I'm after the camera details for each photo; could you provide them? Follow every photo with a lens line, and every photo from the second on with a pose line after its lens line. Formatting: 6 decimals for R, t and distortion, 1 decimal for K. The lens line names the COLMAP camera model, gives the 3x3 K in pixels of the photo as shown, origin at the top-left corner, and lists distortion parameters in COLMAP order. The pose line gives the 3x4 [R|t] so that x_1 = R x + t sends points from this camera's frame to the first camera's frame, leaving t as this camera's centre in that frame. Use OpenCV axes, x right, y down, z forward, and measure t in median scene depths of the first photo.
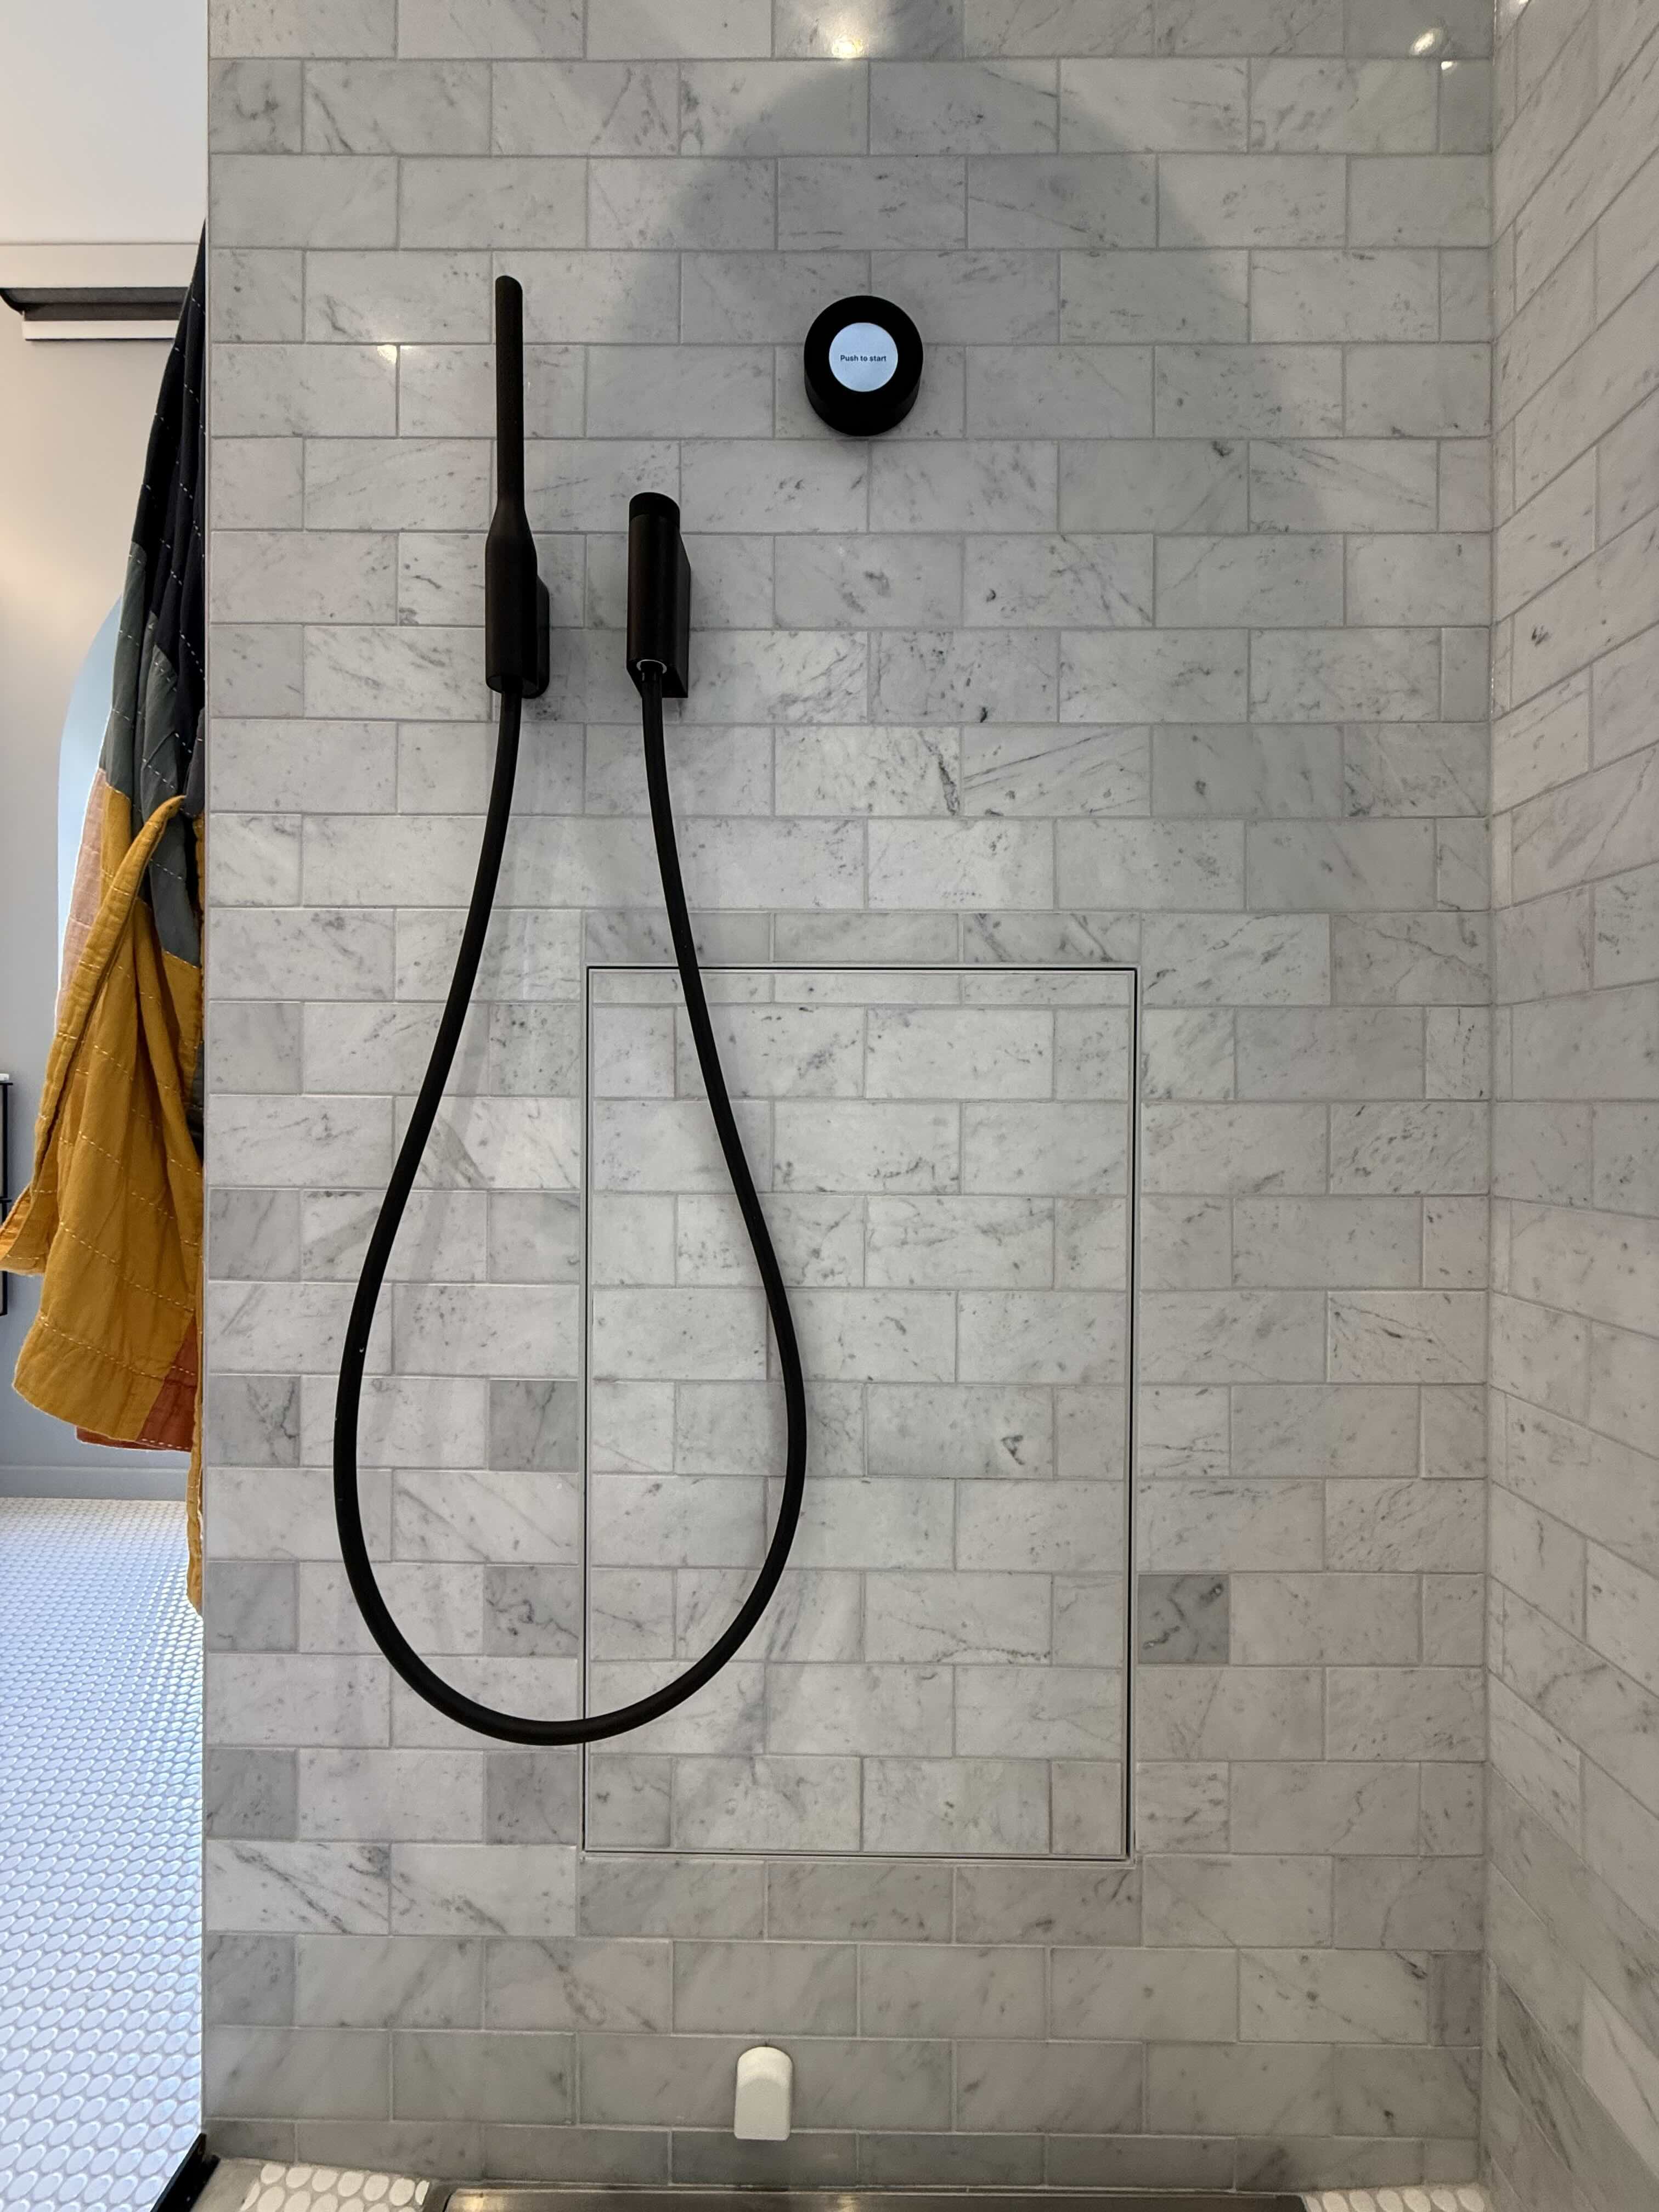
lens RADIAL K [[884.3, 0, 838.1], [0, 884.3, 1108.1], [0, 0, 1]] dist [-0.000914, 0.000583]
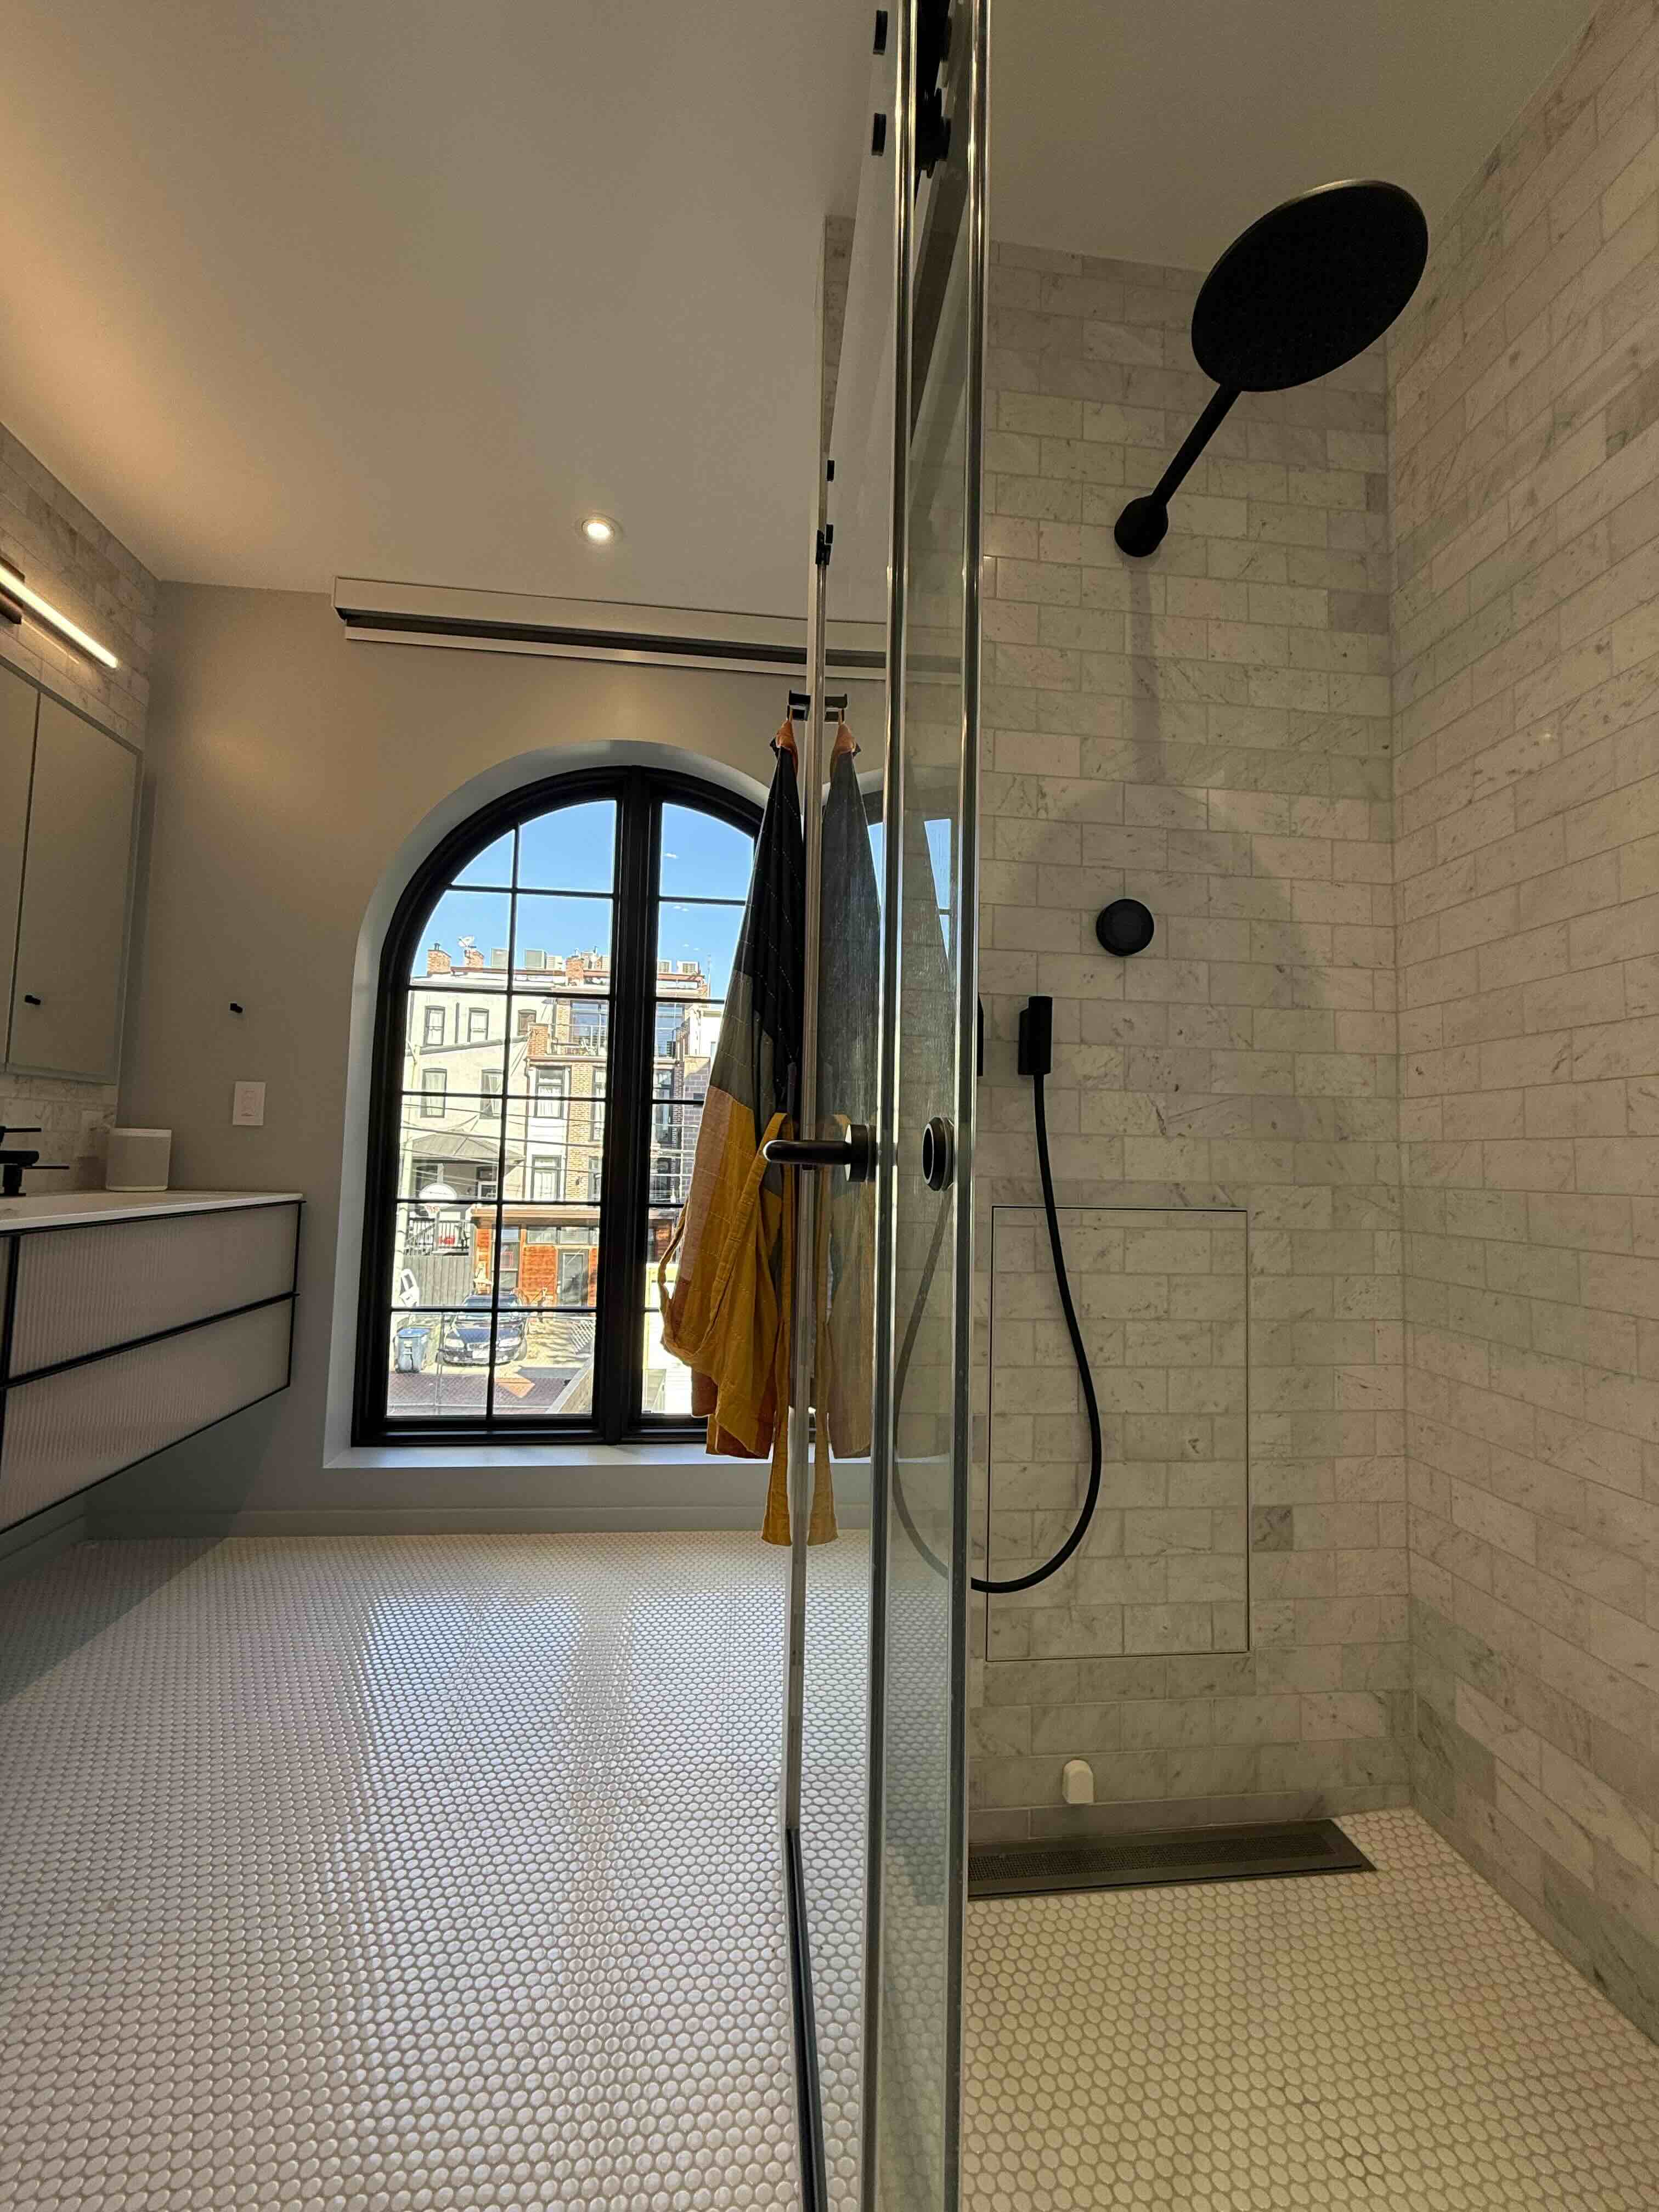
lens RADIAL K [[884.3, 0, 837.7], [0, 884.3, 1104.4], [0, 0, 1]] dist [-0.000914, 0.000583]
pose [[0.992544, 0.025837, 0.119113, -0.885152], [-0.017713, 0.997475, -0.068768, -0.248231], [-0.120589, 0.066146, 0.990496, -0.982126]]
